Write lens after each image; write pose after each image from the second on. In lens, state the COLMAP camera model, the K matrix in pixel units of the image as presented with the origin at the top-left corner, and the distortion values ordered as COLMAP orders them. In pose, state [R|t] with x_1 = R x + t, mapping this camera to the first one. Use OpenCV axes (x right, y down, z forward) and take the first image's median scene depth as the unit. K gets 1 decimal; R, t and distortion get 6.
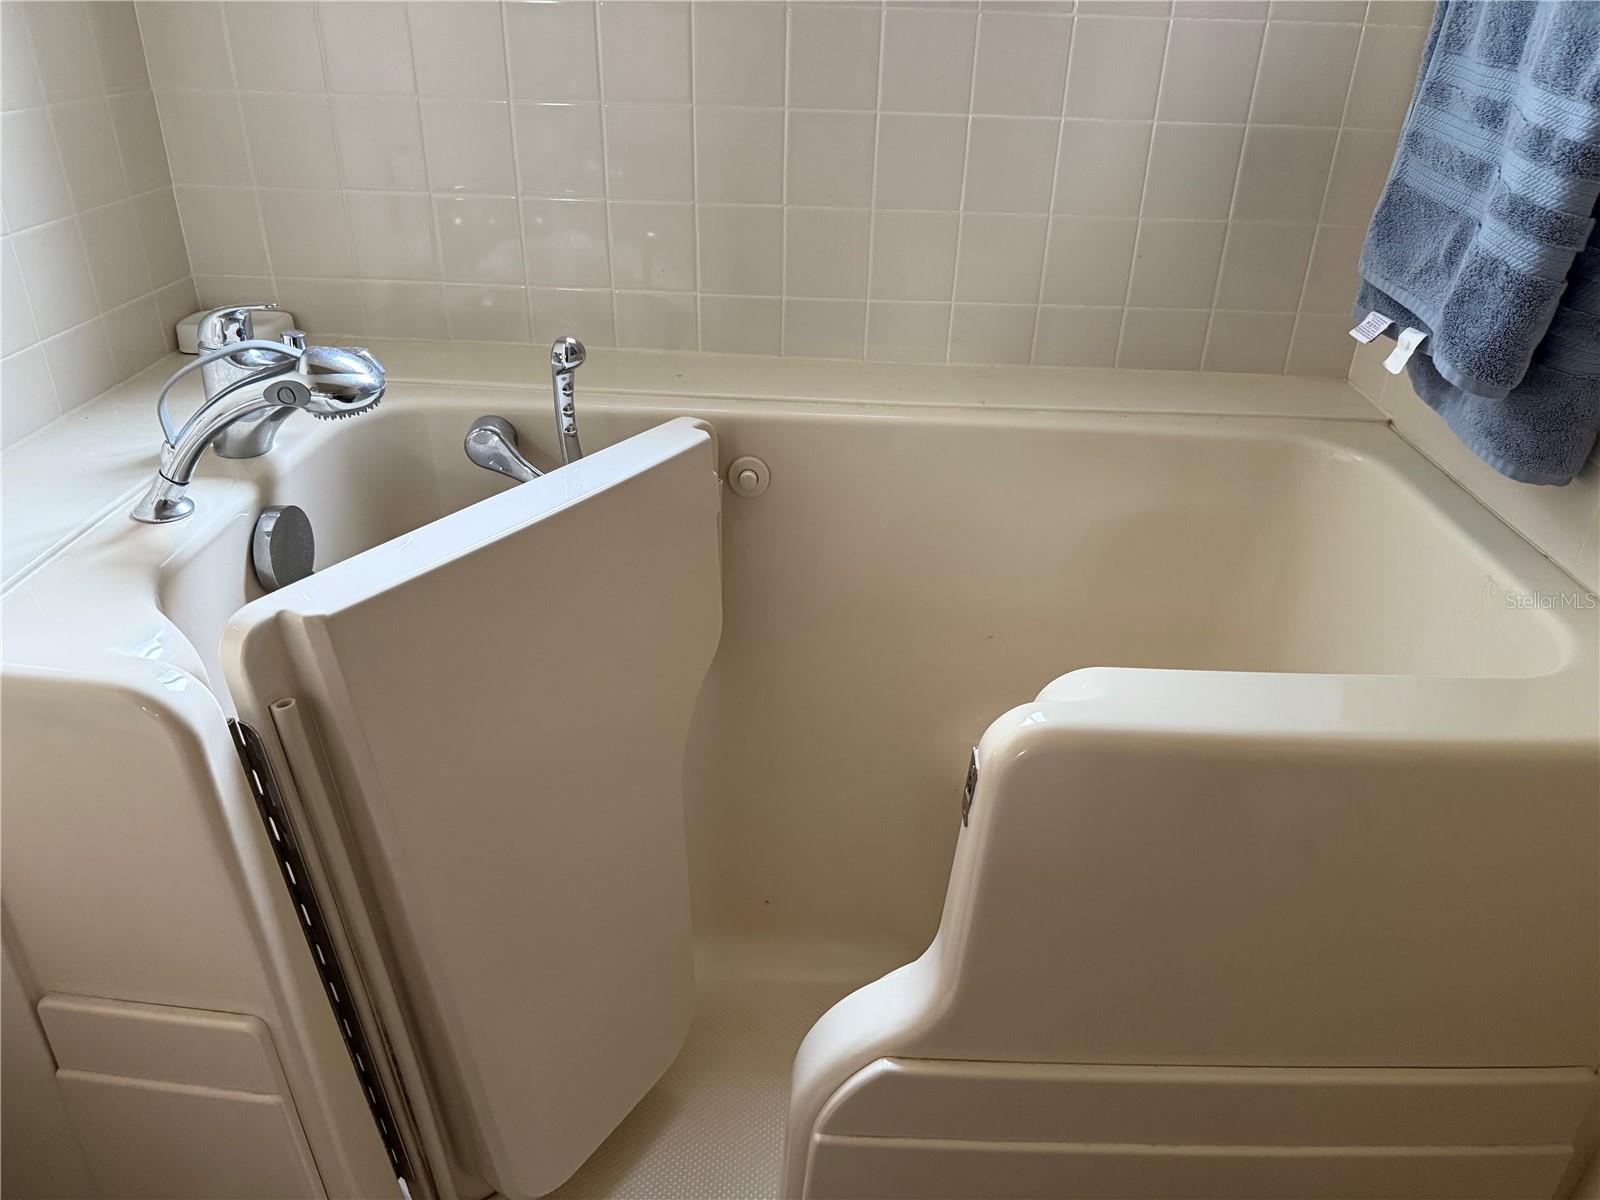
lens RADIAL K [[1165.3, 0, 770.3], [0, 1165.3, 614.5], [0, 0, 1]] dist [-0.052575, 0.066338]
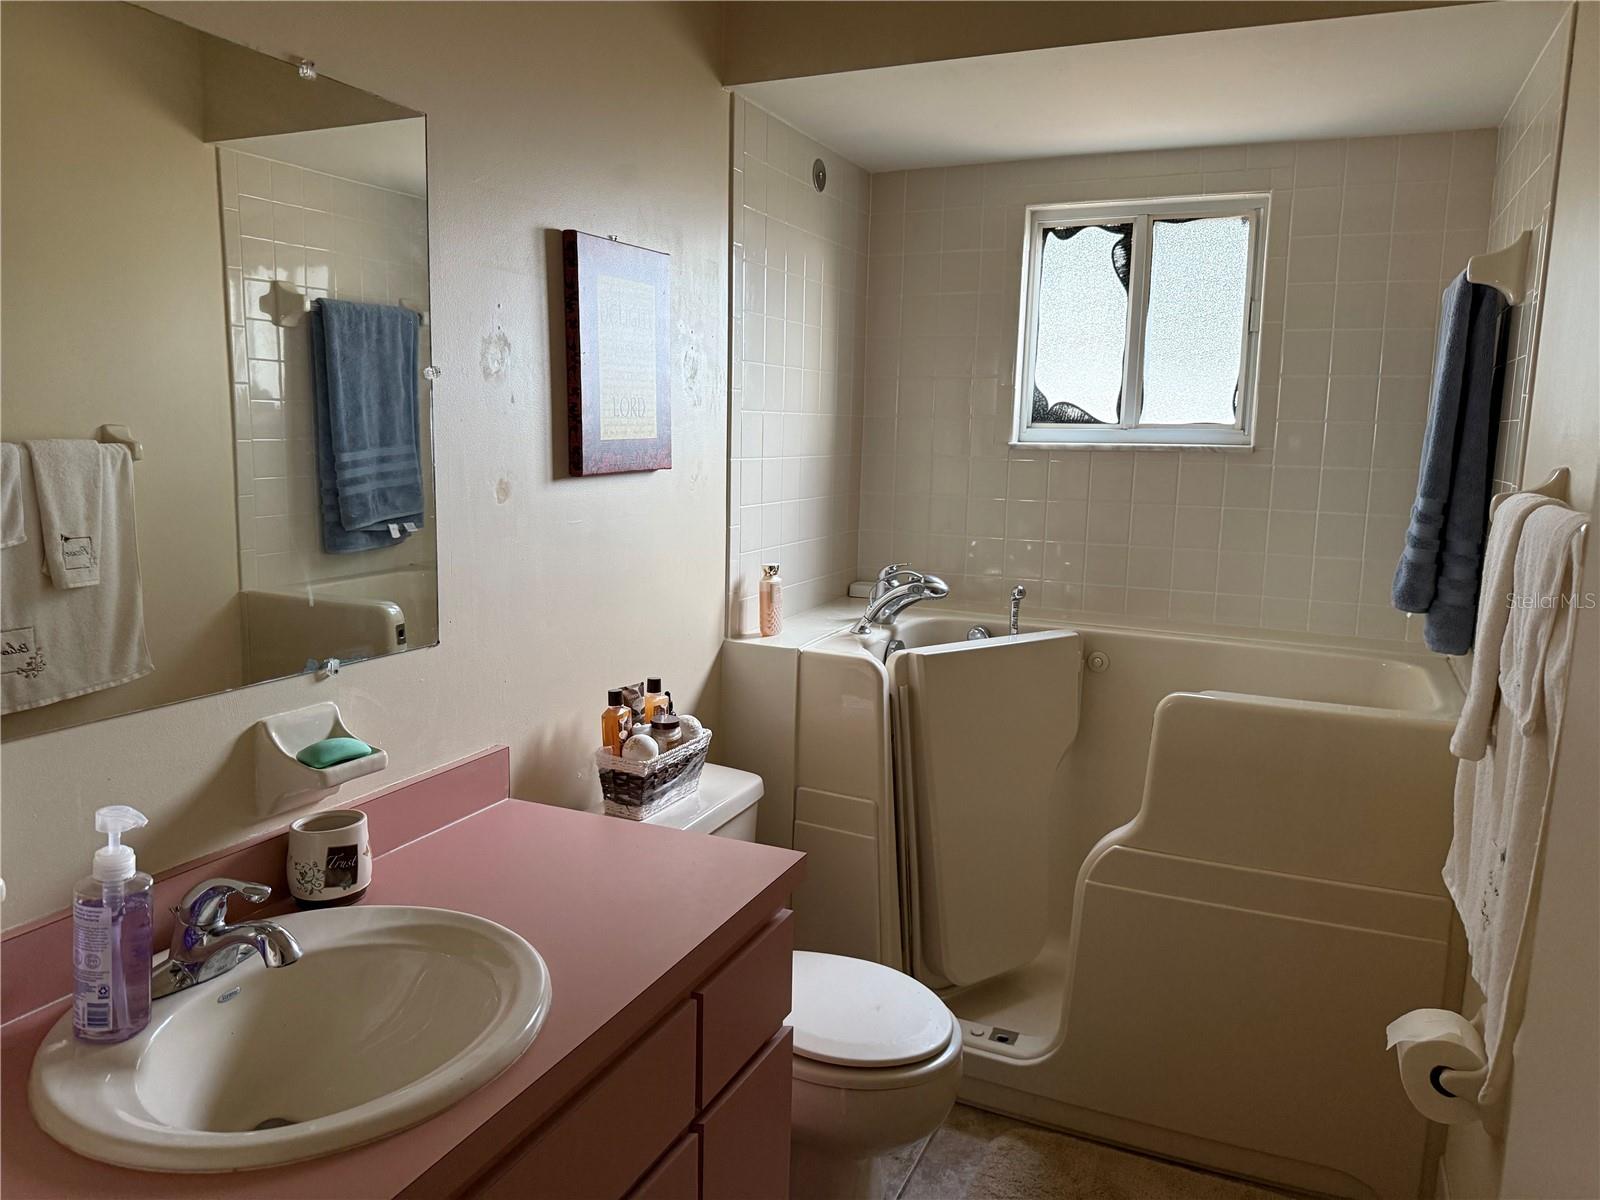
lens RADIAL K [[1164.7, 0, 800.0], [0, 1164.7, 600.0], [0, 0, 1]] dist [0.158856, -0.000784]
pose [[0.933119, 0.049964, -0.356080, 0.318172], [-0.171533, 0.932204, -0.318704, 0.755575], [0.316016, 0.358468, 0.878427, -1.508788]]
